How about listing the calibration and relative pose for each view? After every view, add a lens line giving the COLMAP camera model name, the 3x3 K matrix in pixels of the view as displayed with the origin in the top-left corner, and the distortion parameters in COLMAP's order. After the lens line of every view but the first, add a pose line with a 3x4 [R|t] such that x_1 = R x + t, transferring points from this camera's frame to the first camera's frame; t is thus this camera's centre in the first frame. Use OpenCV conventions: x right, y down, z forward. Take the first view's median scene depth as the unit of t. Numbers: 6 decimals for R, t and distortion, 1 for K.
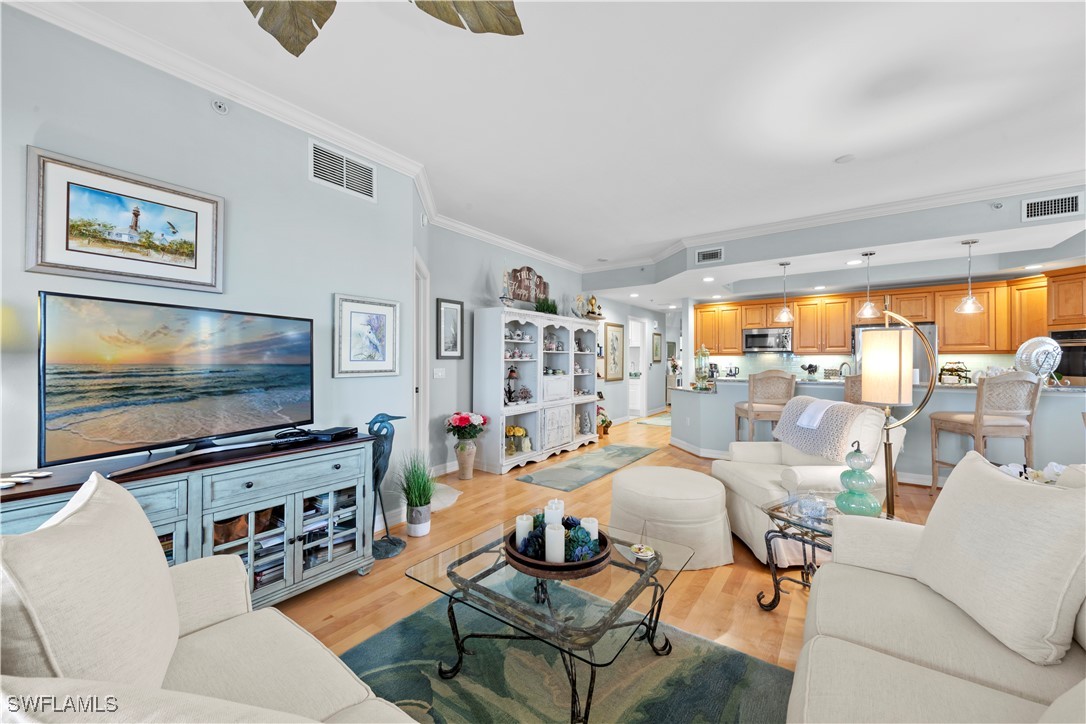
lens RADIAL K [[411.2, 0, 546.0], [0, 411.2, 353.1], [0, 0, 1]] dist [0.007473, -0.000532]
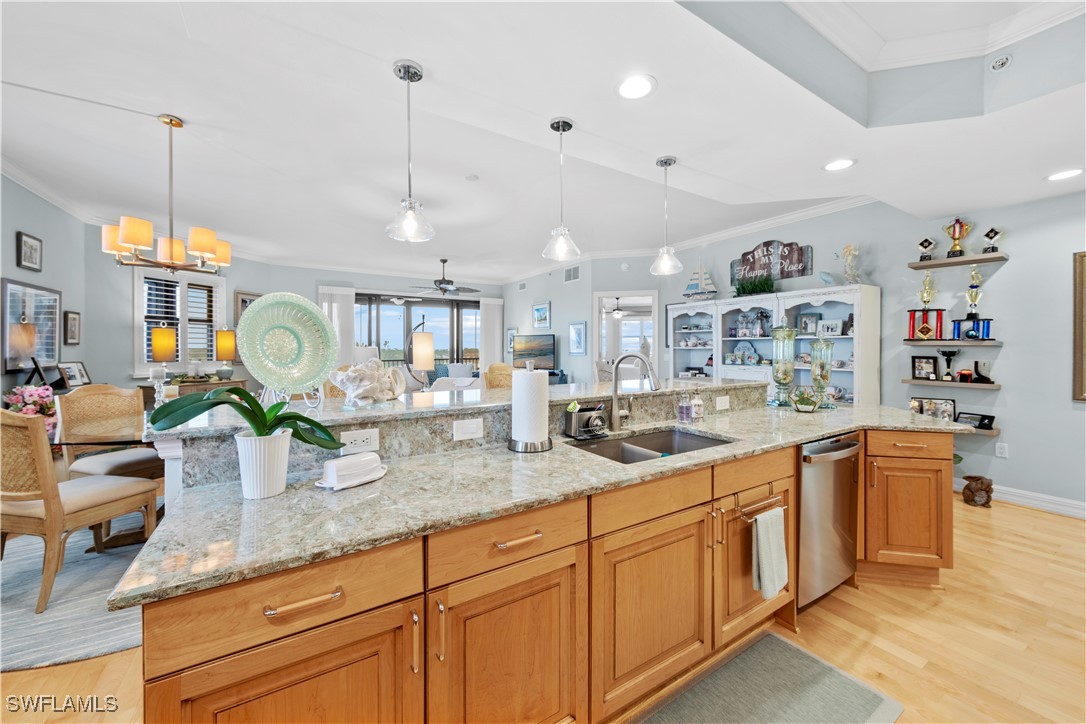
lens RADIAL K [[411.2, 0, 546.0], [0, 411.2, 353.1], [0, 0, 1]] dist [0.007473, -0.000532]
pose [[-0.376030, 0.010138, -0.926552, 1.054292], [0.016435, 0.999856, 0.004270, 0.018070], [0.926462, -0.013622, -0.376142, 0.992838]]
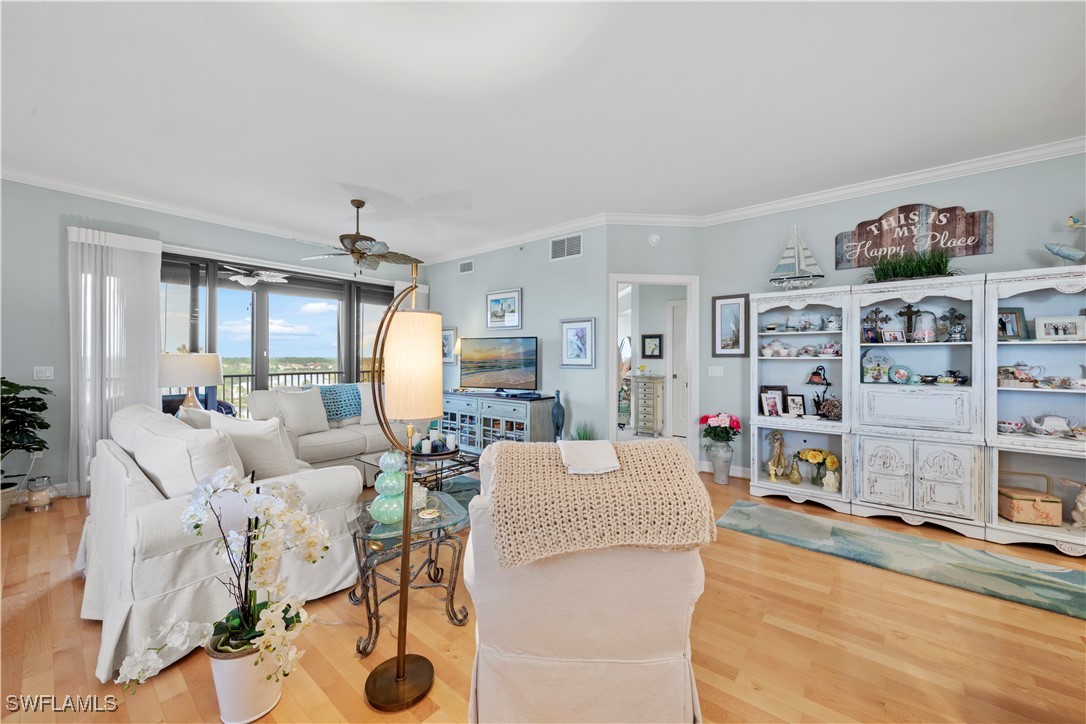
lens RADIAL K [[410.7, 0, 544.1], [0, 410.7, 359.7], [0, 0, 1]] dist [0.005974, -0.000431]
pose [[-0.057457, 0.003462, -0.998342, 0.665767], [0.014254, 0.999895, 0.002647, 0.010452], [0.998246, -0.014078, -0.057500, 0.554906]]
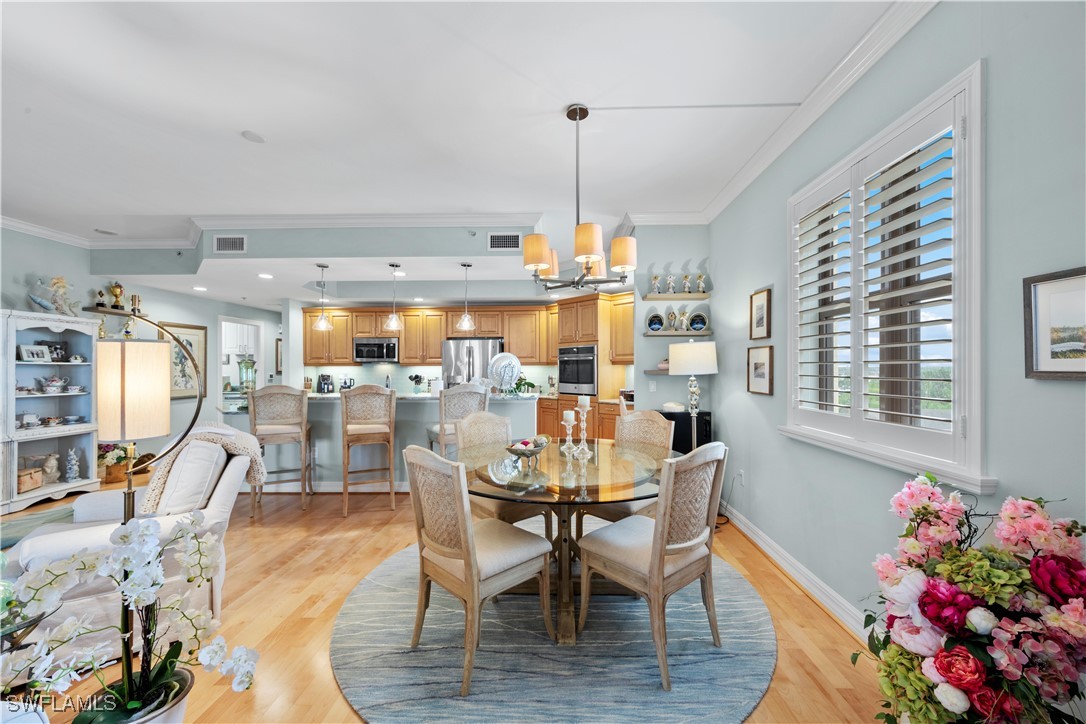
lens RADIAL K [[412.6, 0, 547.1], [0, 412.6, 366.6], [0, 0, 1]] dist [-0.000370, -0.000437]
pose [[0.827981, -0.001580, 0.560754, 0.453459], [-0.006499, 0.999902, 0.012413, -0.010391], [-0.560719, -0.013922, 0.827889, -0.017719]]
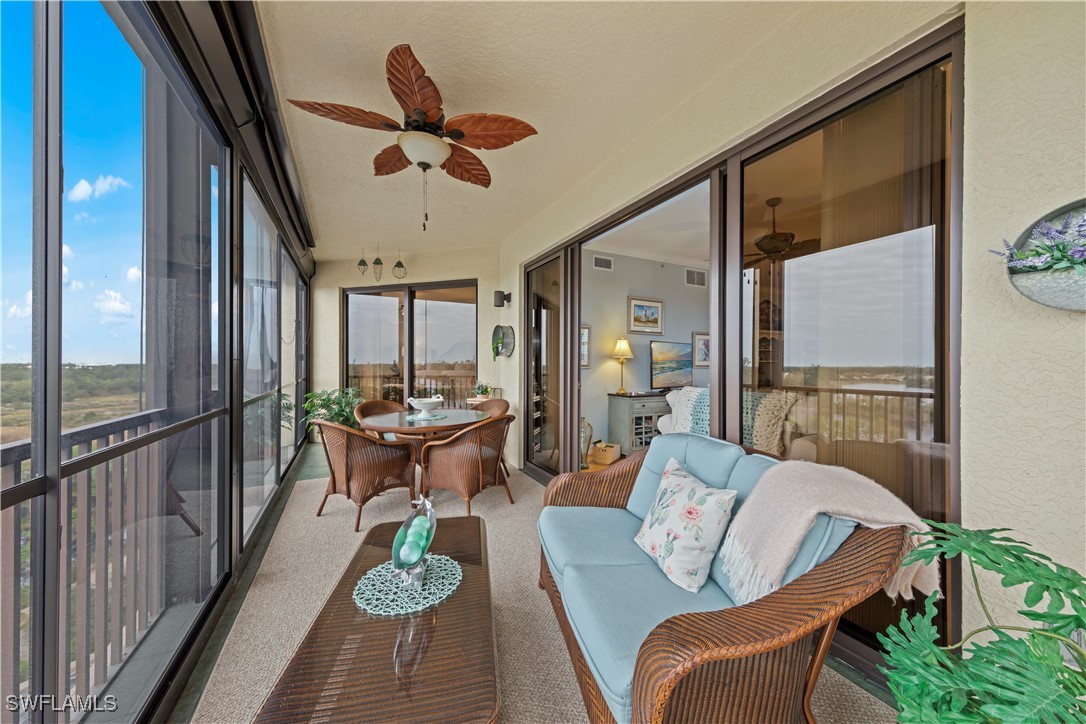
lens RADIAL K [[378.8, 0, 541.5], [0, 378.8, 356.8], [0, 0, 1]] dist [0.009288, 0.000105]
pose [[0.889282, 0.001111, -0.457359, -0.159015], [0.001331, 0.999987, 0.005017, -0.008382], [0.457358, -0.005070, 0.889268, -0.686041]]
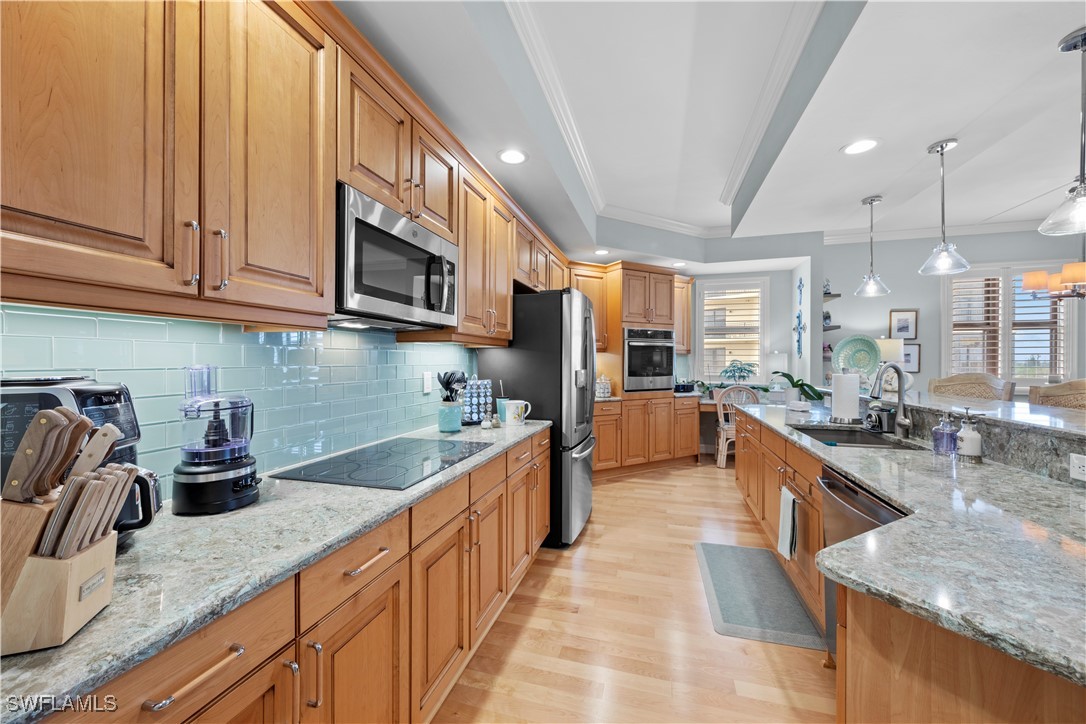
lens RADIAL K [[412.2, 0, 543.0], [0, 412.2, 362.0], [0, 0, 1]] dist [0.005111, -0.000542]
pose [[-0.337244, -0.001957, 0.941415, 0.402275], [-0.017270, 0.999842, -0.004108, 0.026406], [-0.941259, -0.017643, -0.337225, 1.386871]]
